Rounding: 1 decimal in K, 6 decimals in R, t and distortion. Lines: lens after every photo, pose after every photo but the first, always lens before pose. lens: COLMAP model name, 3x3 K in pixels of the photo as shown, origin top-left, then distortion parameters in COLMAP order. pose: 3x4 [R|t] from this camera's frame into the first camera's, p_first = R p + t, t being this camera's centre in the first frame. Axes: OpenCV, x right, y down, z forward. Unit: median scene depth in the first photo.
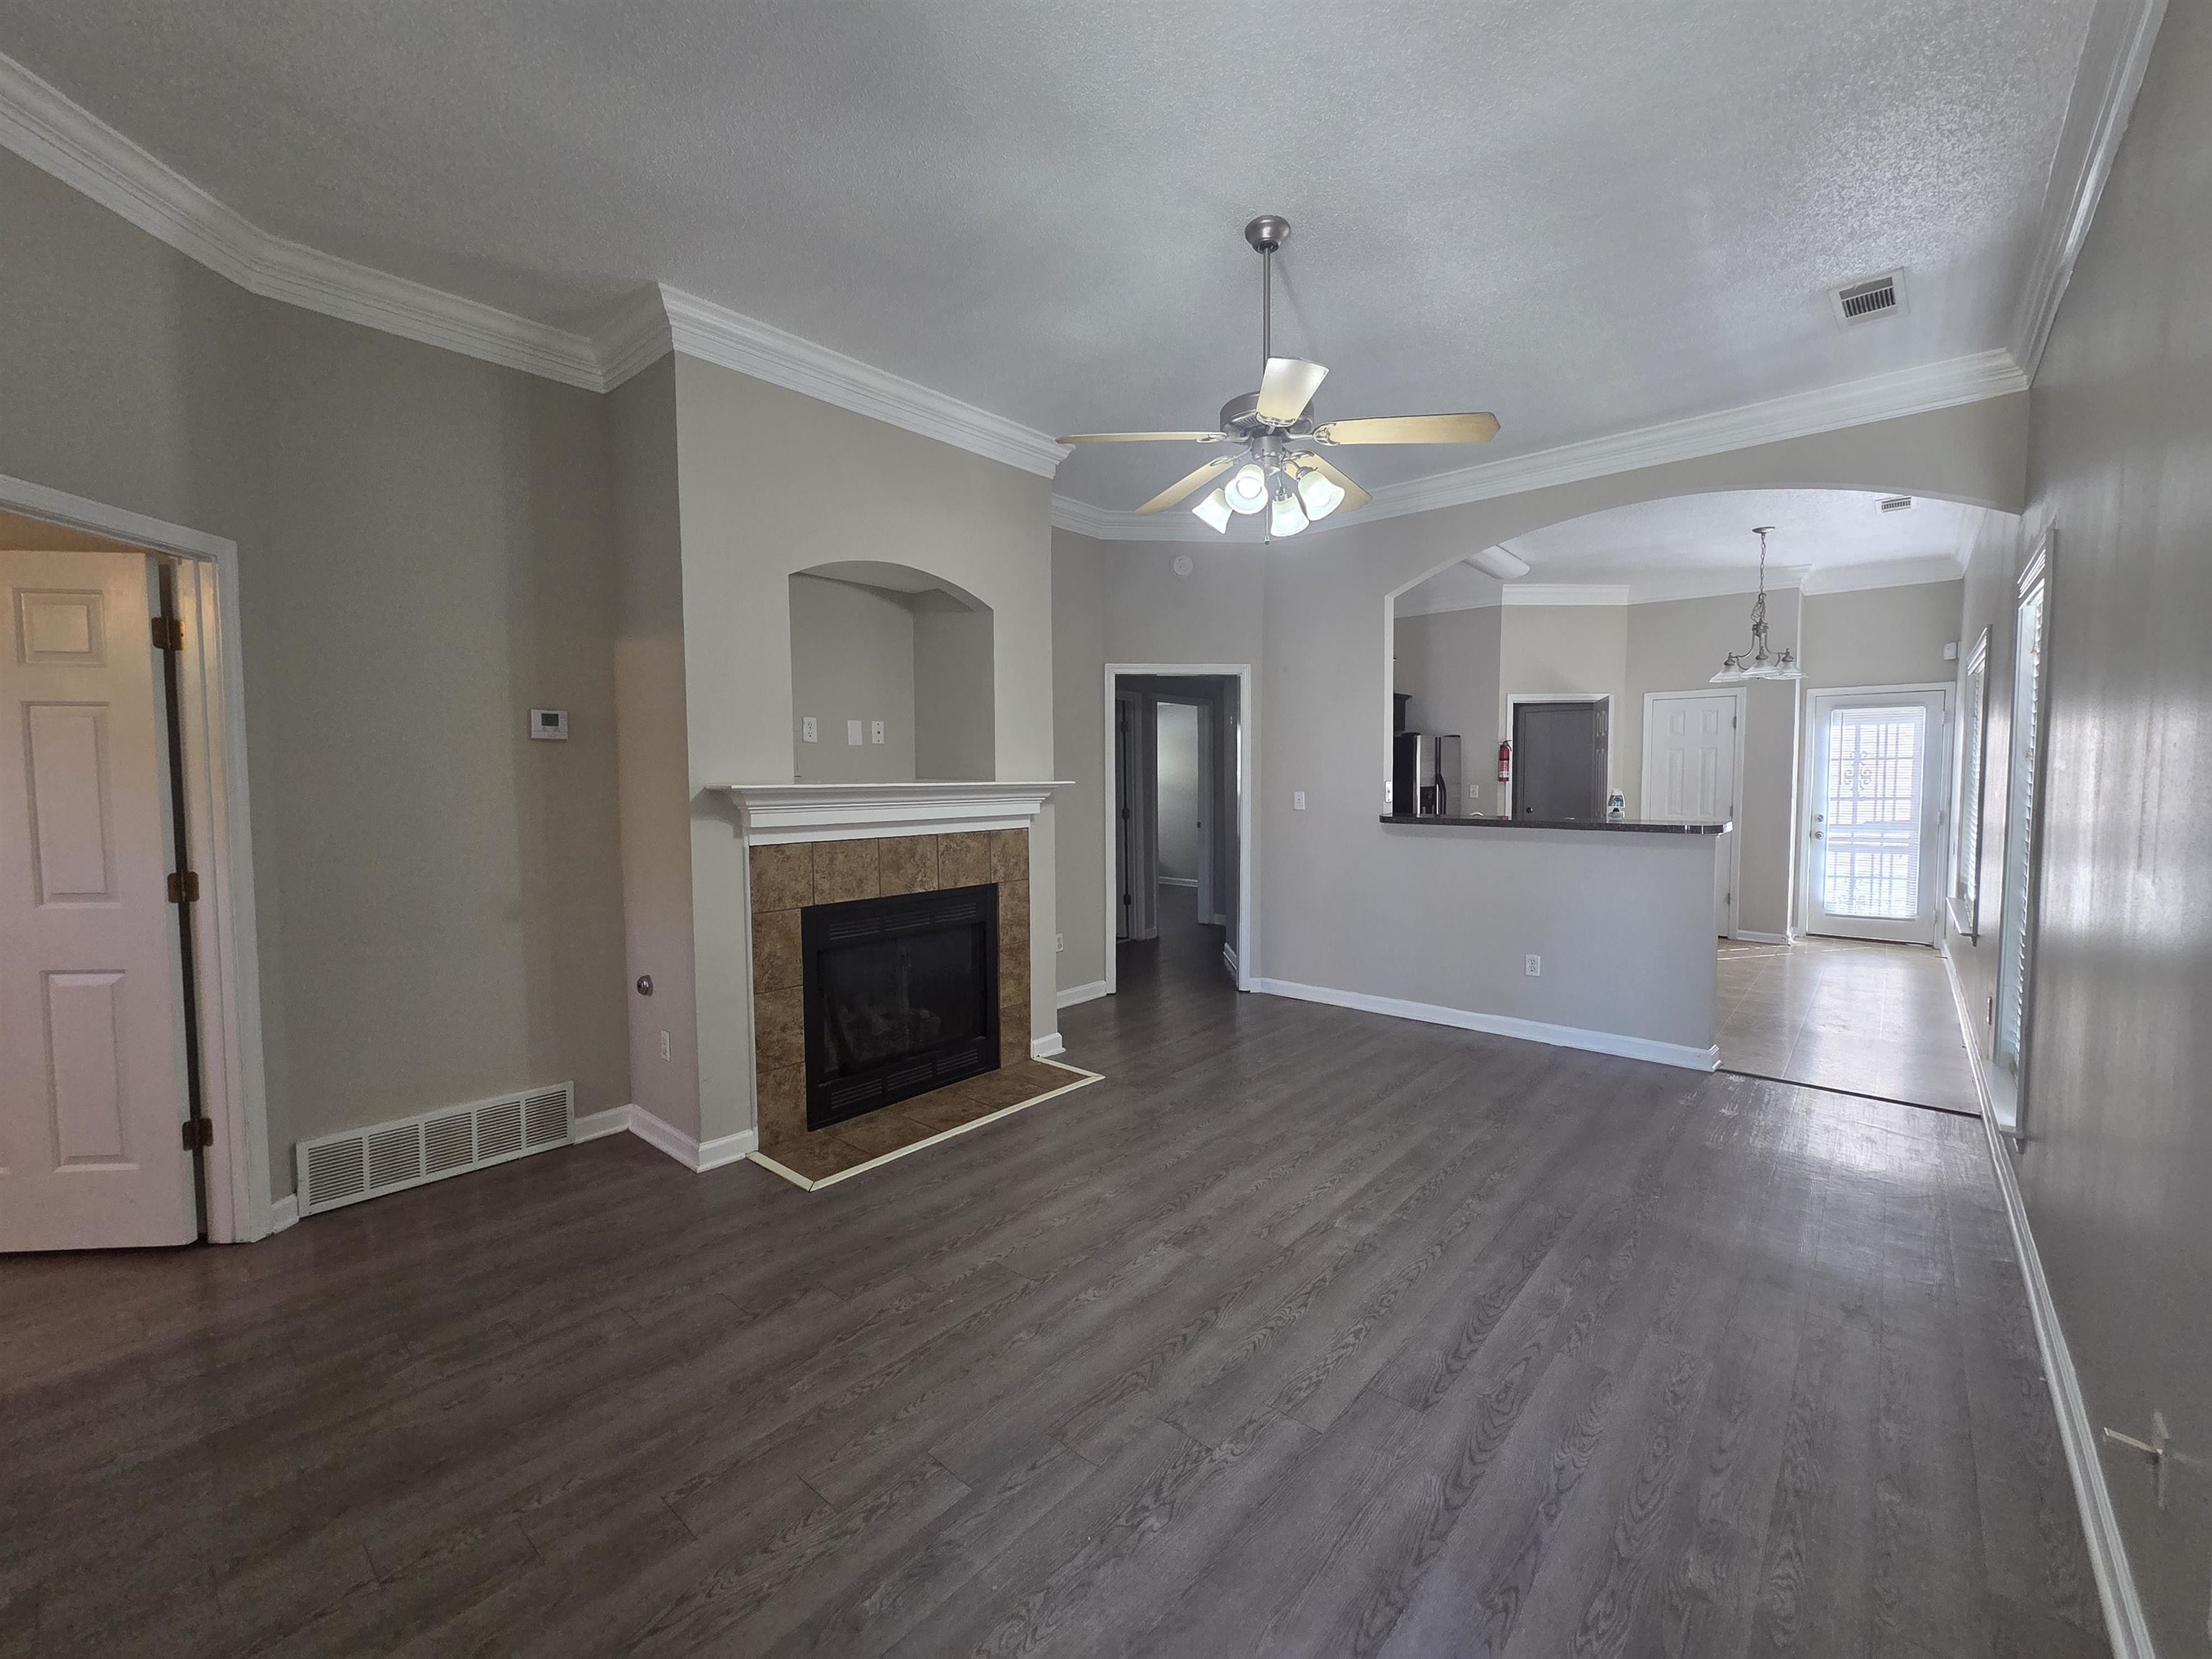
lens RADIAL K [[900.2, 0, 1109.5], [0, 900.2, 819.6], [0, 0, 1]] dist [0.002094, -0.000010]
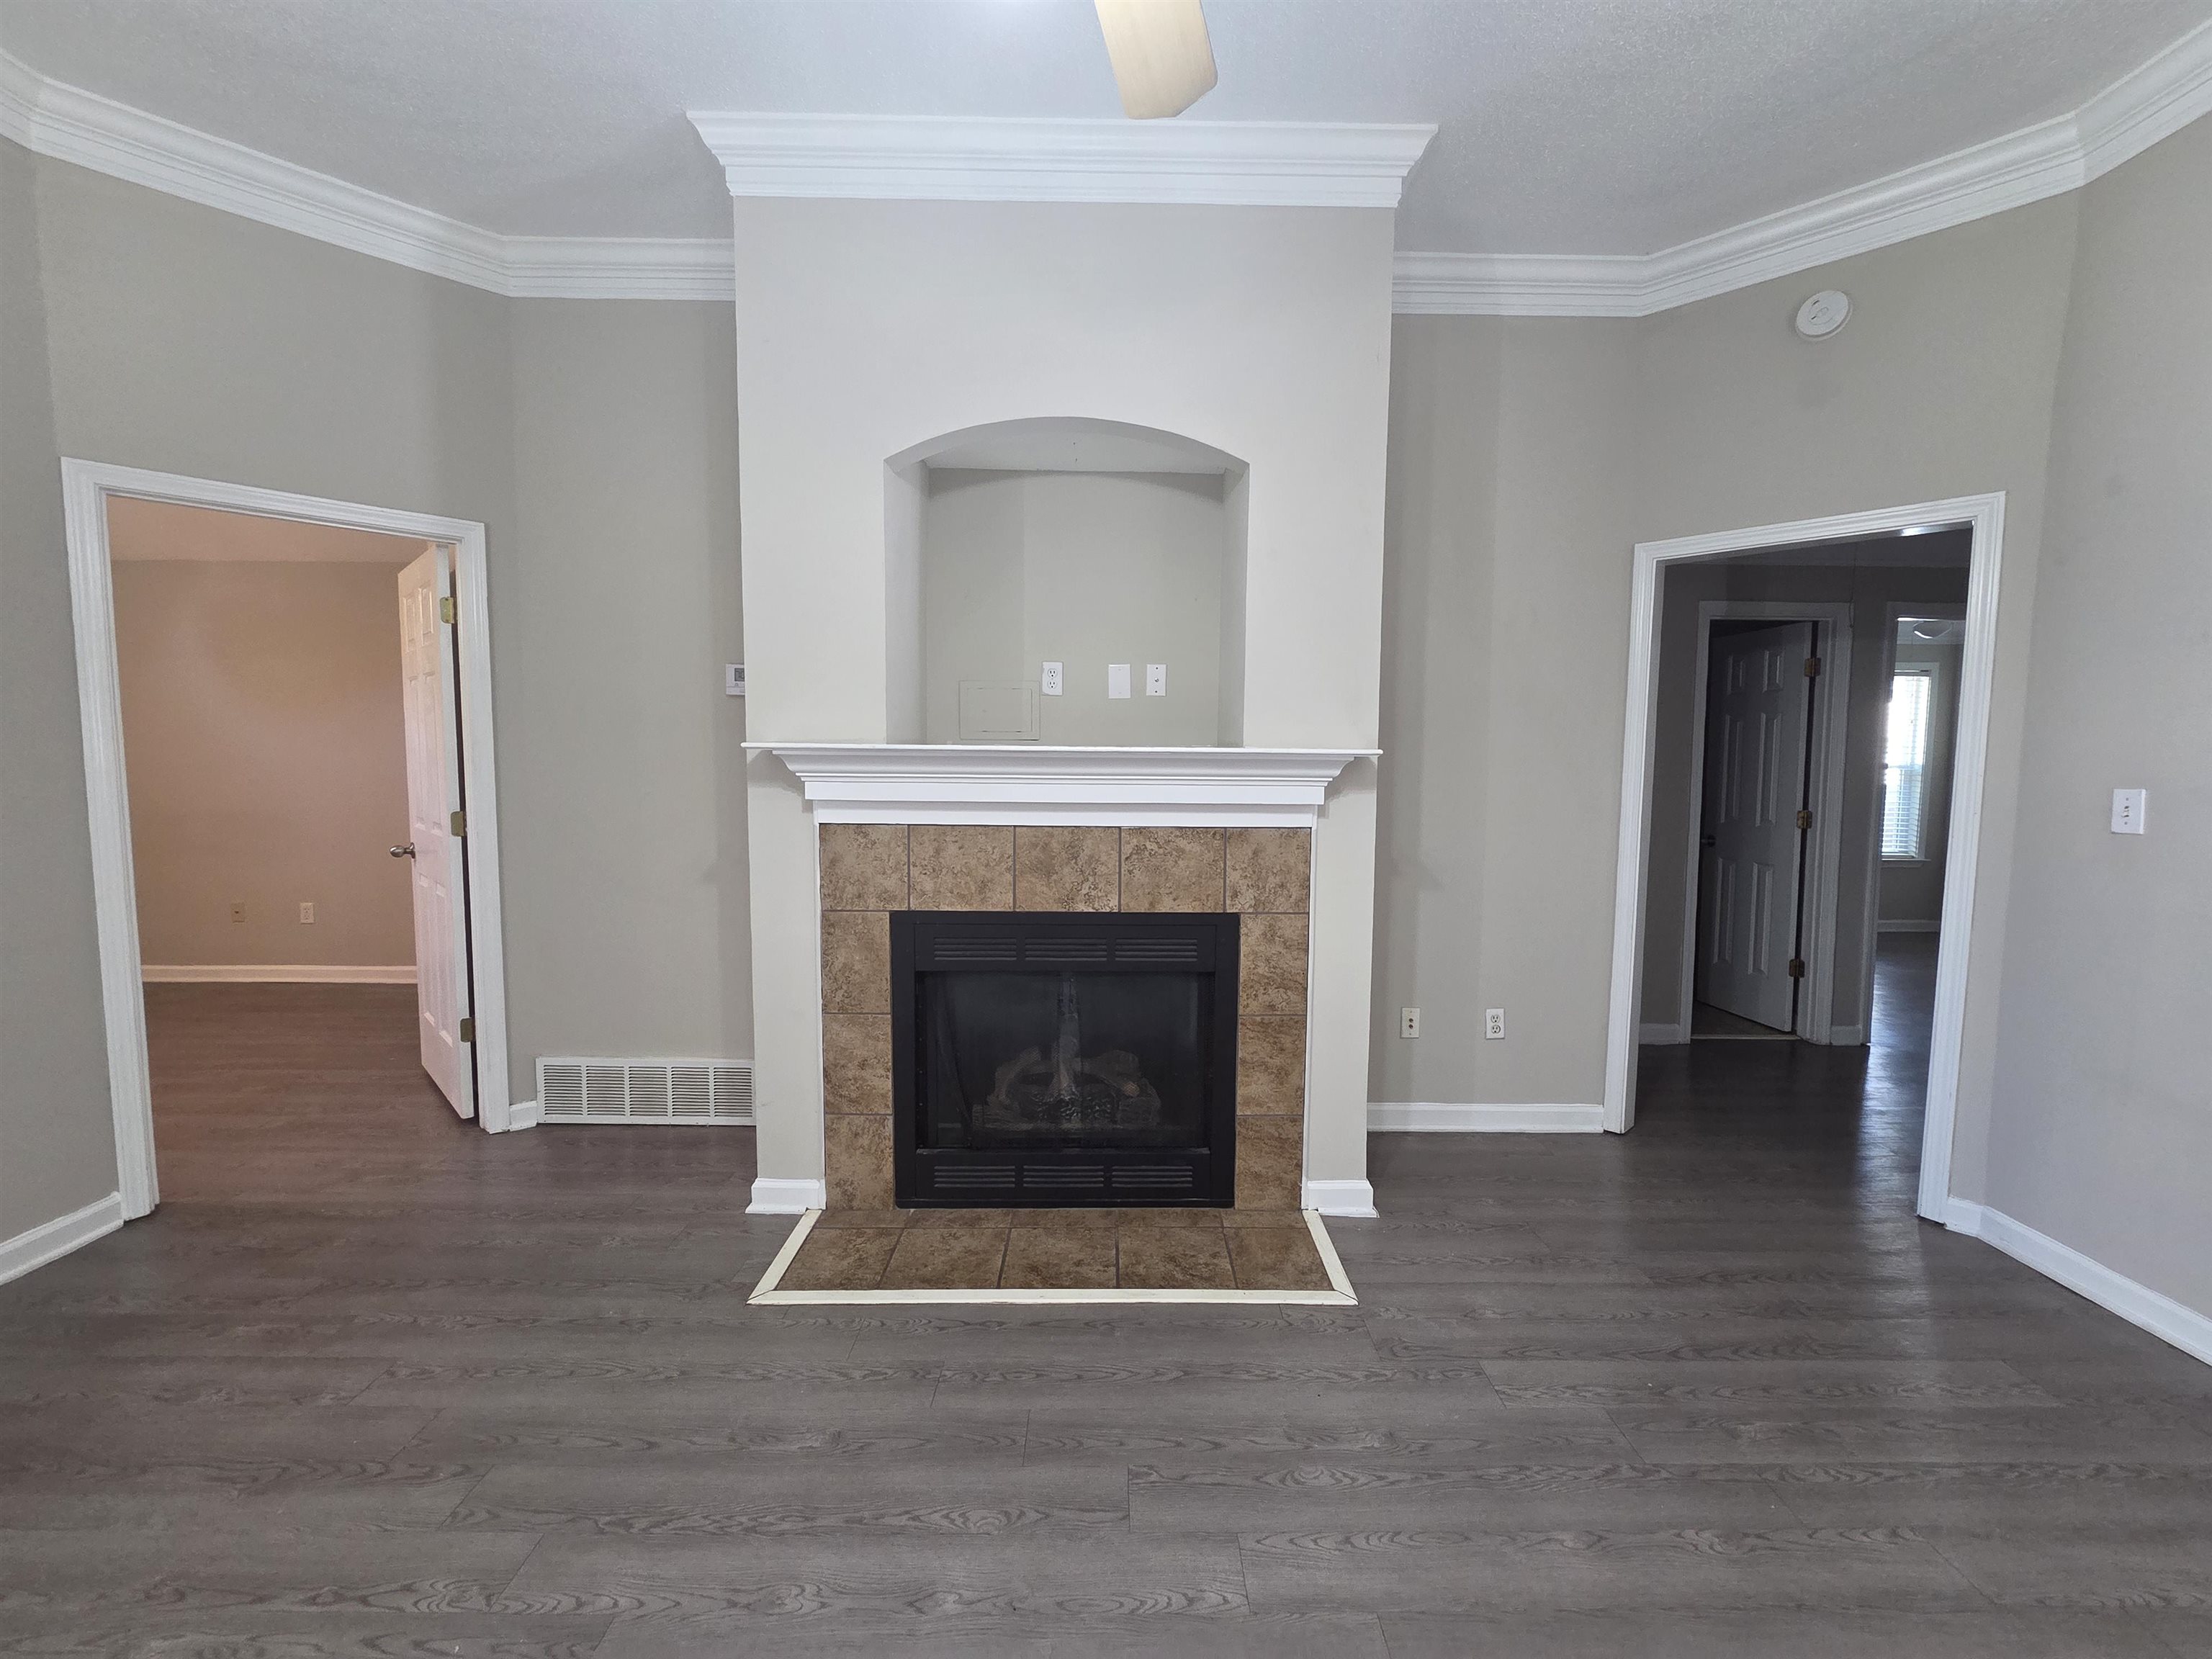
lens RADIAL K [[901.6, 0, 1123.4], [0, 901.6, 822.5], [0, 0, 1]] dist [0.003856, -0.003973]
pose [[0.668989, 0.067509, -0.740200, 0.337238], [-0.050002, 0.997698, 0.045802, -0.019254], [0.741589, 0.006371, 0.670825, 0.646710]]
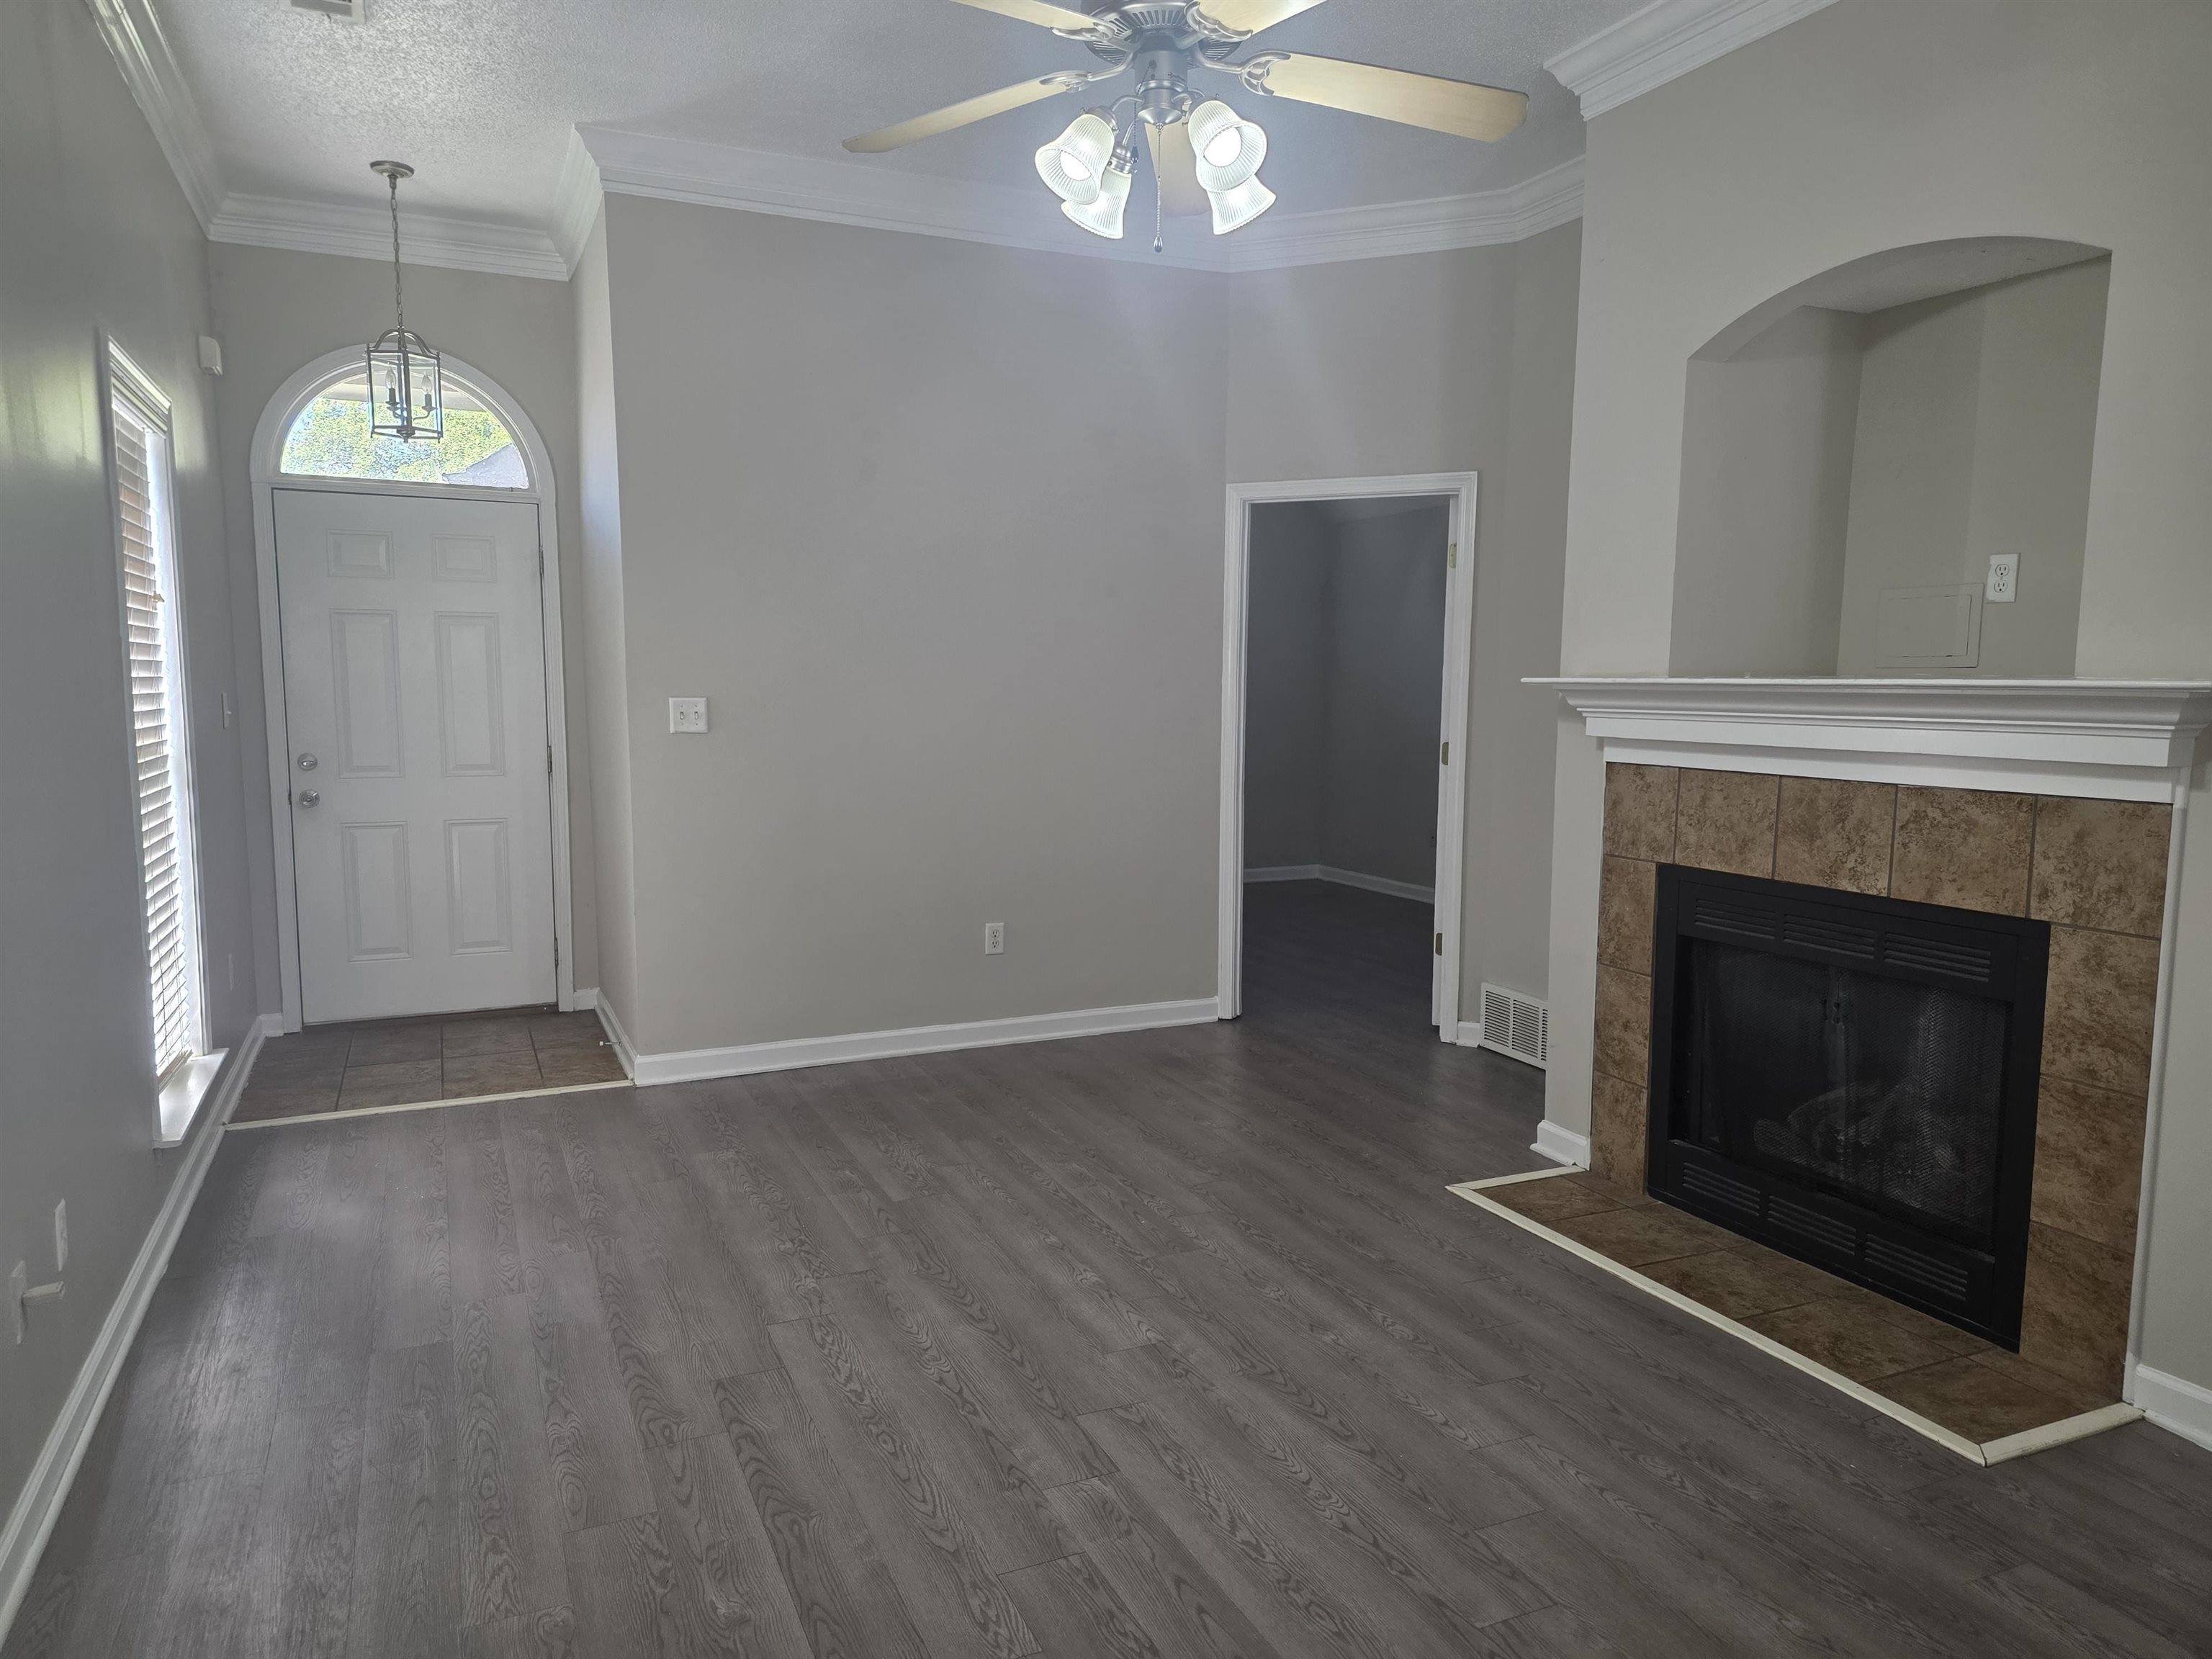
lens RADIAL K [[1457.4, 0, 1106.0], [0, 1457.4, 829.5], [0, 0, 1]] dist [0.087486, -0.079377]
pose [[-0.412015, 0.097113, -0.905987, 0.830949], [-0.050354, 0.990358, 0.129056, -0.048406], [0.909785, 0.098793, -0.403153, 1.074795]]
